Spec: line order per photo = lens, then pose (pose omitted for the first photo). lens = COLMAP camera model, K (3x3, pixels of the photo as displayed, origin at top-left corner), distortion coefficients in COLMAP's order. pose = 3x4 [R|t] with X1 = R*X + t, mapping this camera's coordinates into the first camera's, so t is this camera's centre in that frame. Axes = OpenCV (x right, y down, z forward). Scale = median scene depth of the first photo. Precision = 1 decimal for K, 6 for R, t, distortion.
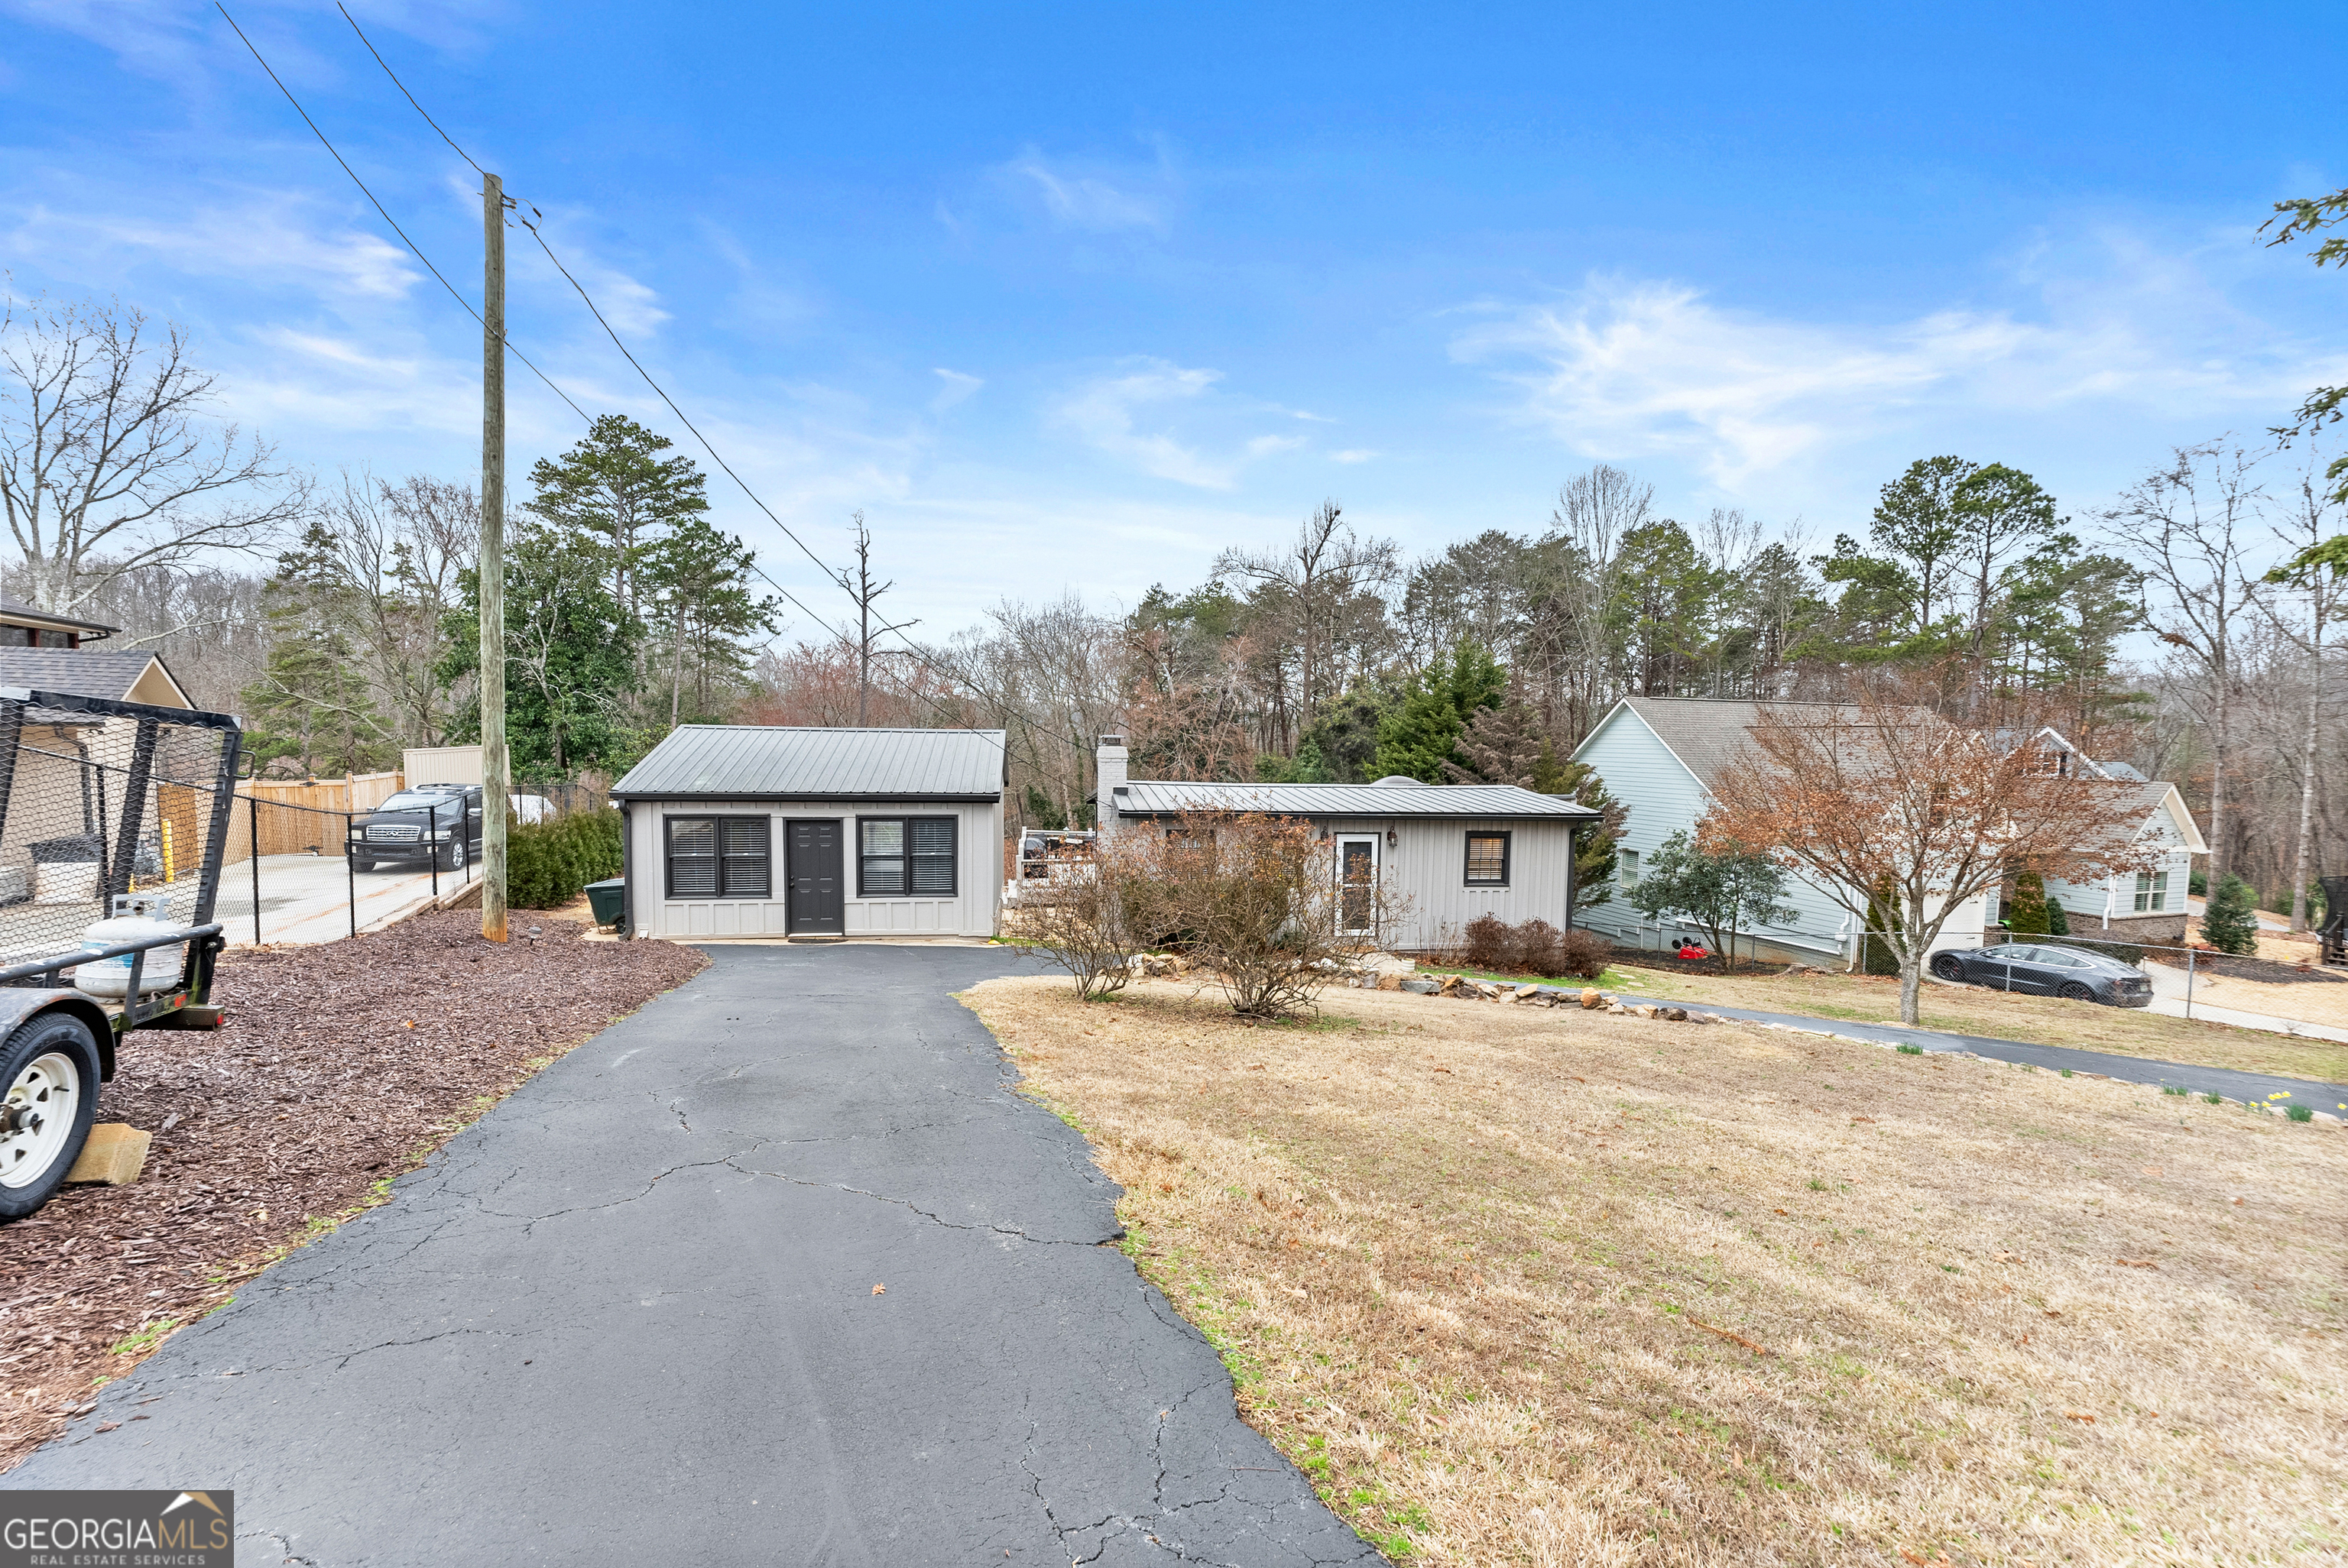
lens RADIAL K [[938.7, 0, 1109.3], [0, 938.7, 795.0], [0, 0, 1]] dist [-0.000198, 0.000054]
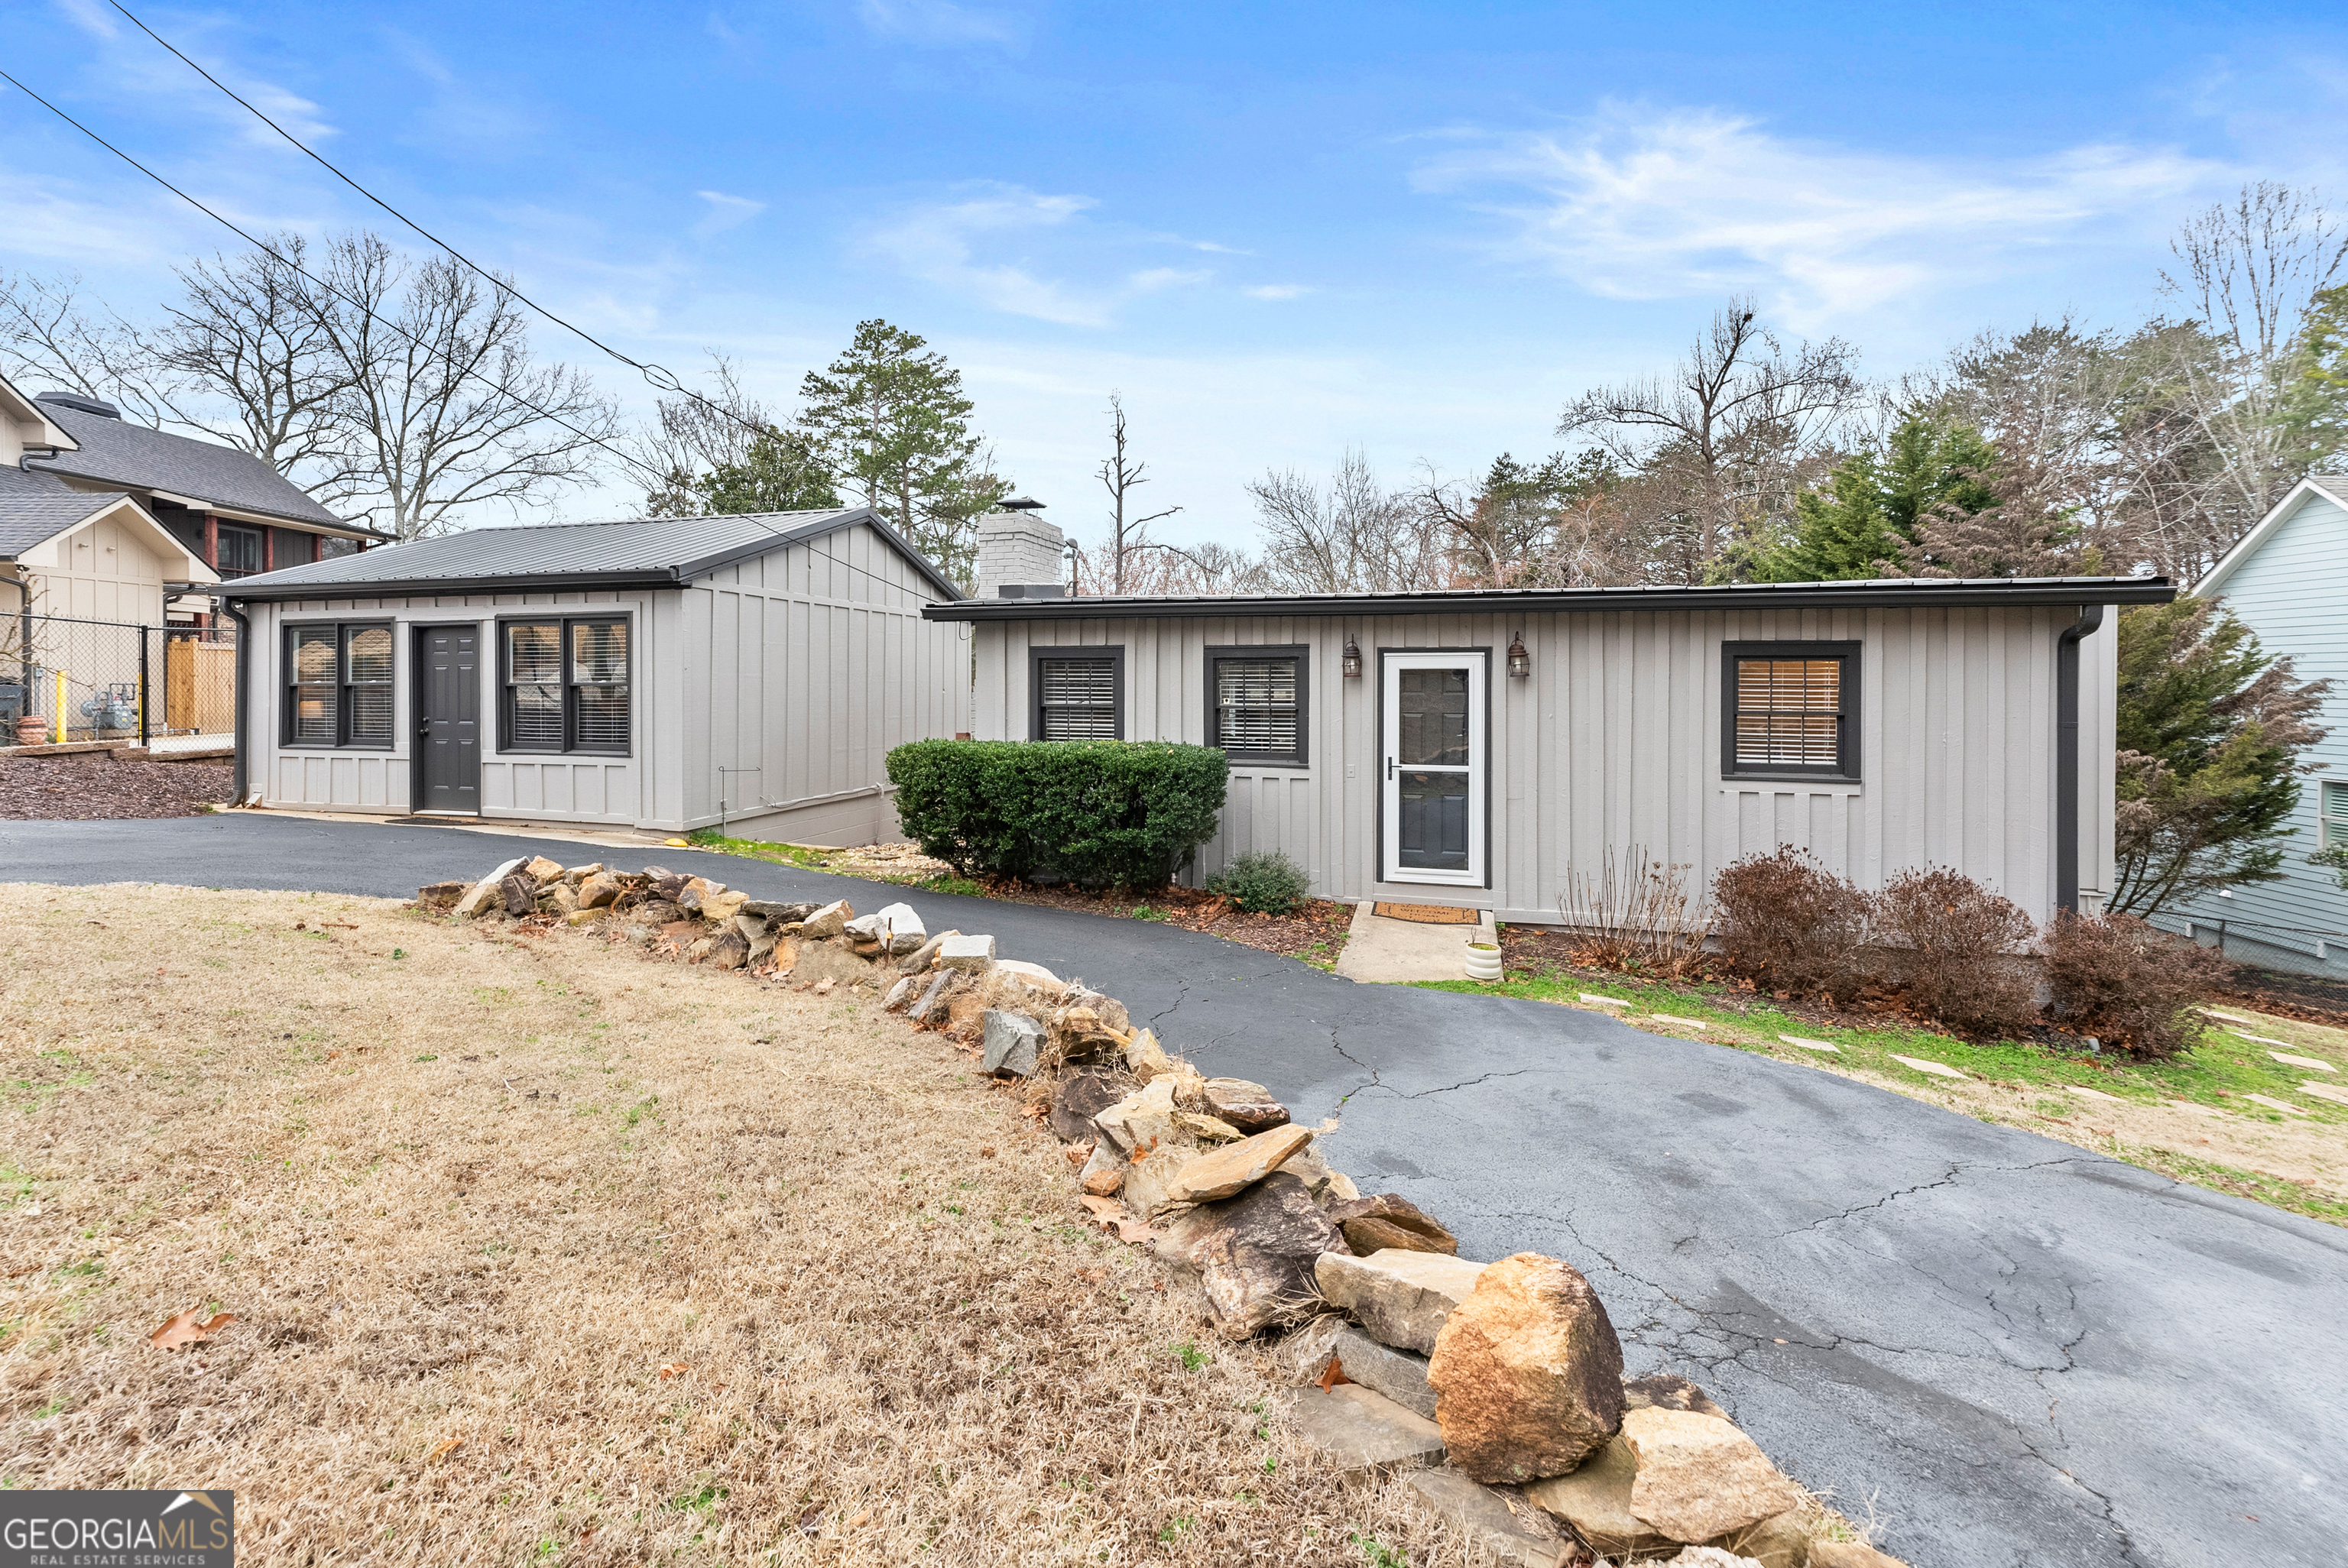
lens RADIAL K [[960.2, 0, 1142.9], [0, 960.2, 689.4], [0, 0, 1]] dist [0.002289, -0.000063]
pose [[0.922851, -0.007774, -0.385078, 0.183734], [-0.014014, 0.998457, -0.053742, 0.050397], [0.384902, 0.054992, 0.921318, 0.311628]]
